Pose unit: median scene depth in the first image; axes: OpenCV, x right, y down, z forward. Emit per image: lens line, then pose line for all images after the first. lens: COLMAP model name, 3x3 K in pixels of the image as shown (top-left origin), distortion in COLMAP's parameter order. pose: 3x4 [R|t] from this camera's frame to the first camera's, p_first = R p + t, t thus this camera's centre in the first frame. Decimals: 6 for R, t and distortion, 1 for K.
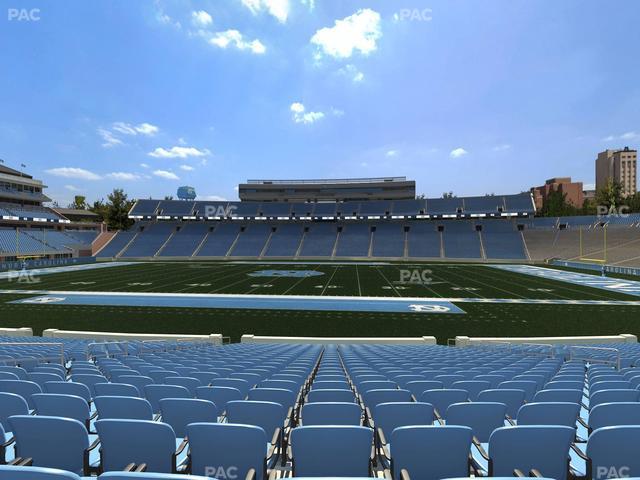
lens RADIAL K [[320.0, 0, 320.2], [0, 320.0, 239.8], [0, 0, 1]] dist [-0.000299, 0.000074]
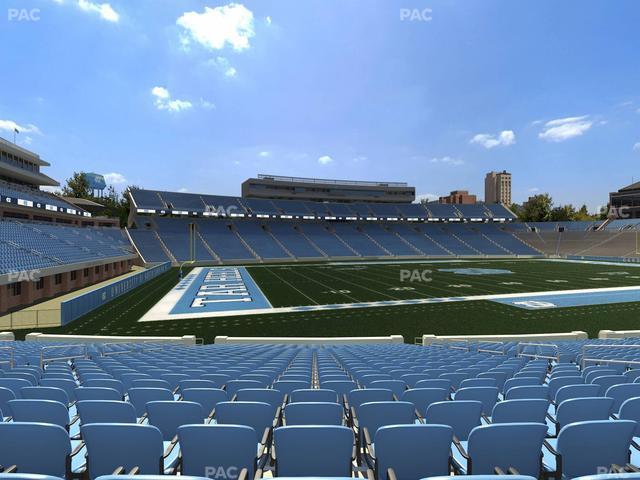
lens RADIAL K [[320.0, 0, 320.3], [0, 320.0, 239.6], [0, 0, 1]] dist [-0.000299, 0.000074]
pose [[0.924131, 0.000494, 0.382075, -0.452800], [-0.000282, 1.000000, -0.000609, 0.000001], [-0.382076, 0.000455, 0.924131, 0.094341]]
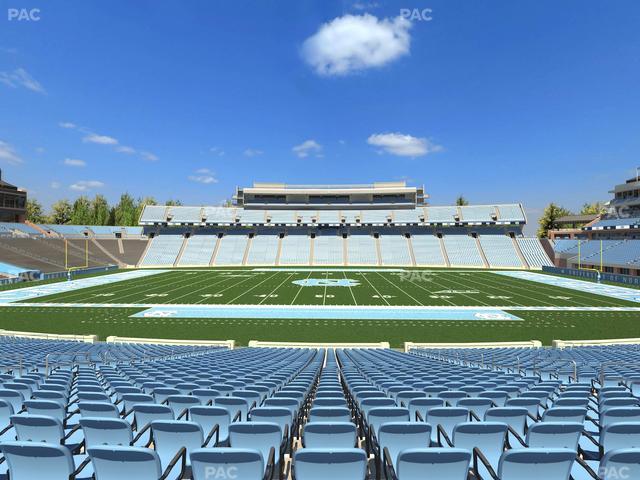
lens RADIAL K [[320.0, 0, 320.5], [0, 320.0, 242.7], [0, 0, 1]] dist [-0.000299, 0.000074]
pose [[0.997732, -0.000957, 0.067299, -0.090809], [0.000356, 0.999960, 0.008951, -0.019029], [-0.067305, -0.008907, 0.997693, -0.045021]]
